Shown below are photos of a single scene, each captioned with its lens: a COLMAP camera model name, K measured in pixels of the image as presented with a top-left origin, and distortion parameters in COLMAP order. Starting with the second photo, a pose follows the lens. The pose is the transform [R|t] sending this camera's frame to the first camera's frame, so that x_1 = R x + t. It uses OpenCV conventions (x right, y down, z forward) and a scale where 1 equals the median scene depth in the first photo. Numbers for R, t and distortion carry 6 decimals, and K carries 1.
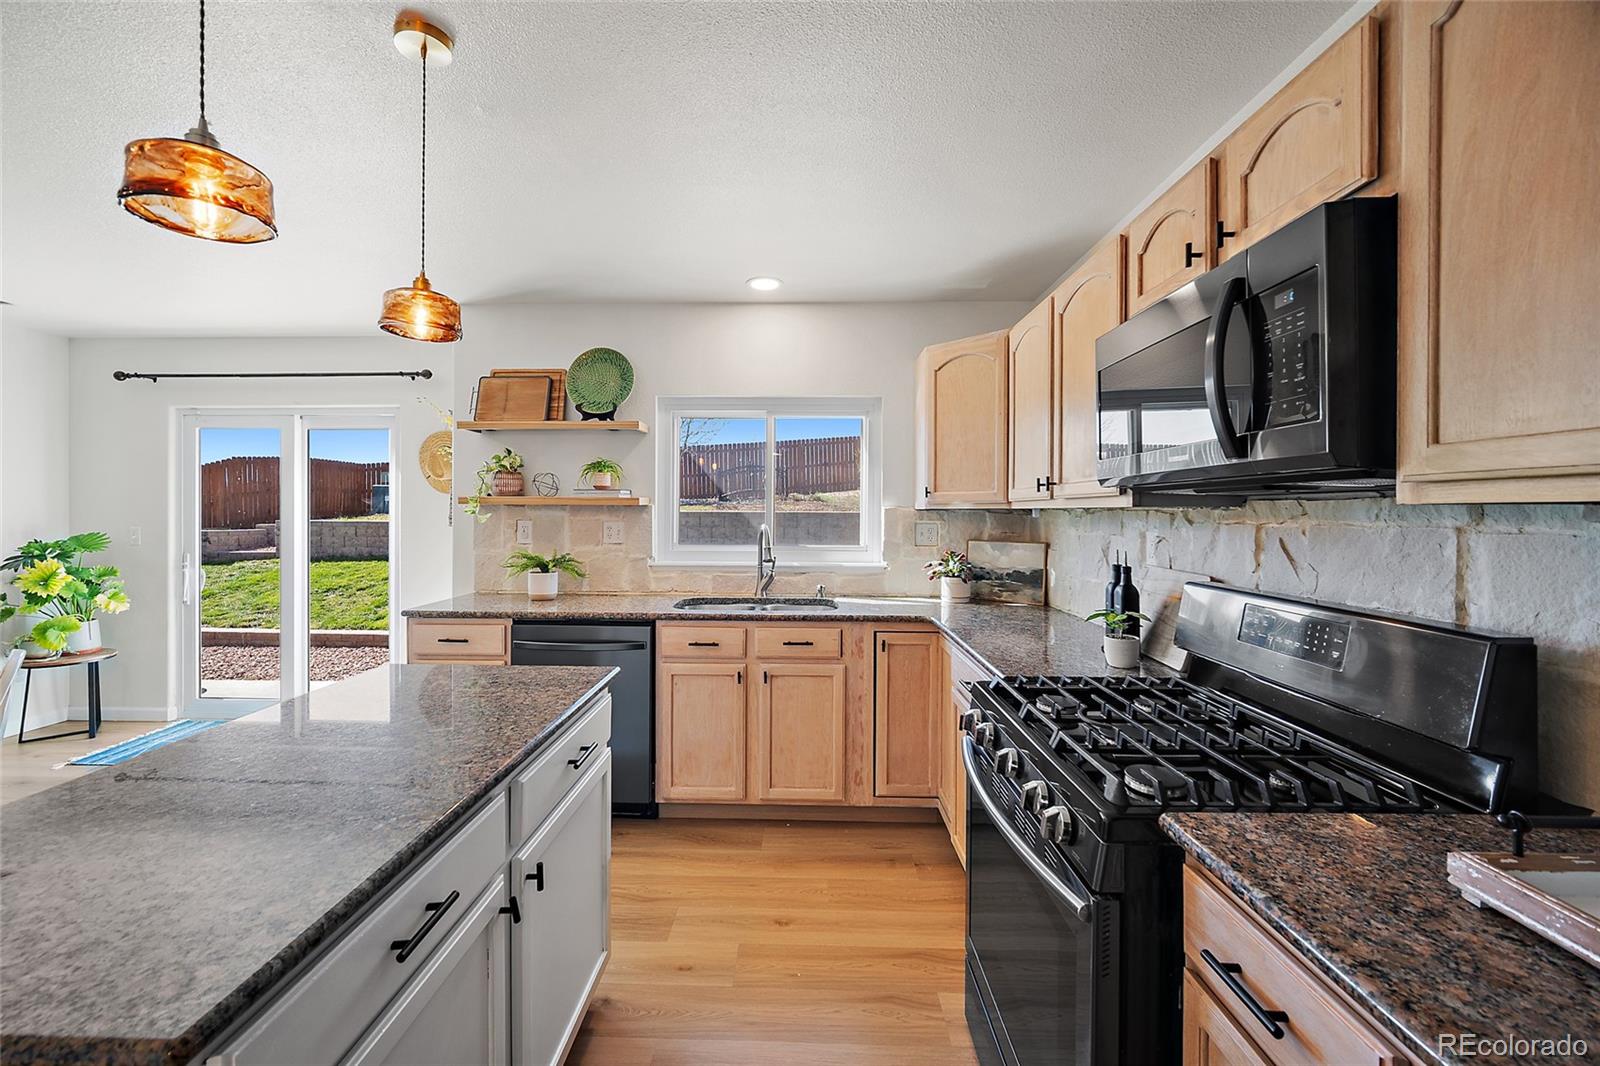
lens RADIAL K [[638.5, 0, 782.7], [0, 638.5, 515.8], [0, 0, 1]] dist [-0.000578, -0.000364]
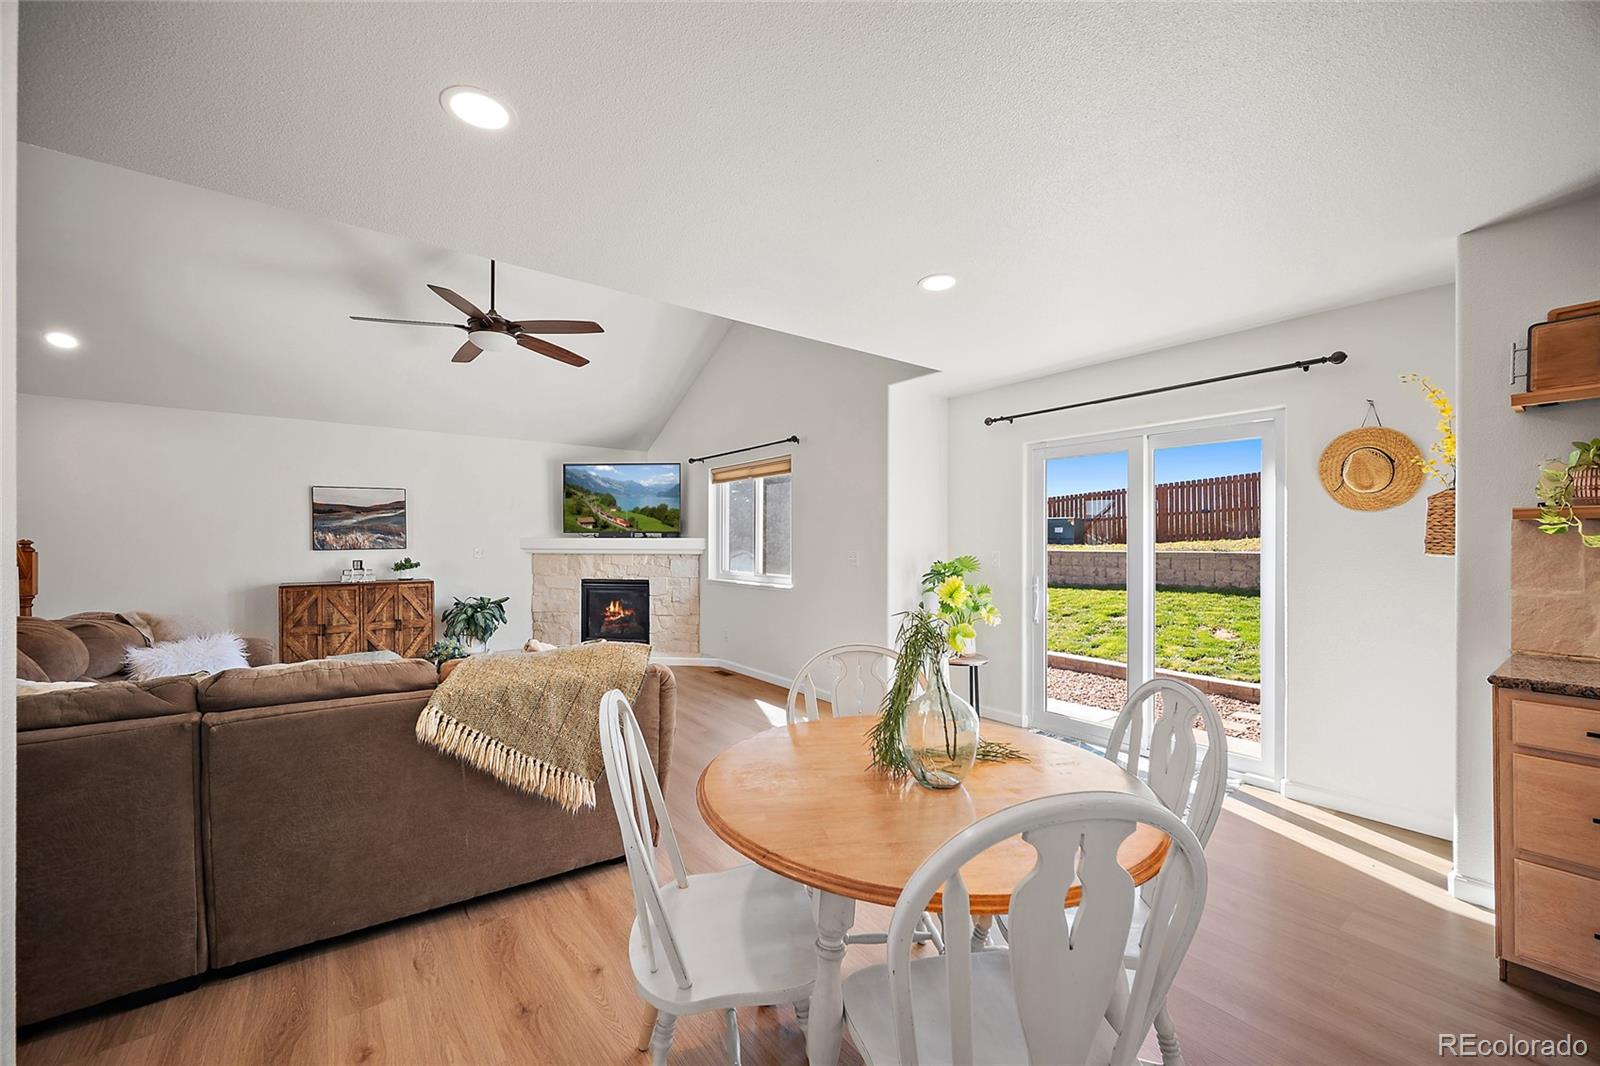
lens RADIAL K [[629.3, 0, 787.2], [0, 629.3, 539.5], [0, 0, 1]] dist [0.000555, -0.000036]
pose [[0.618217, -0.006894, -0.785977, -0.450593], [-0.002796, 0.999936, -0.010969, 0.011756], [0.786002, 0.008979, 0.618159, 0.002989]]
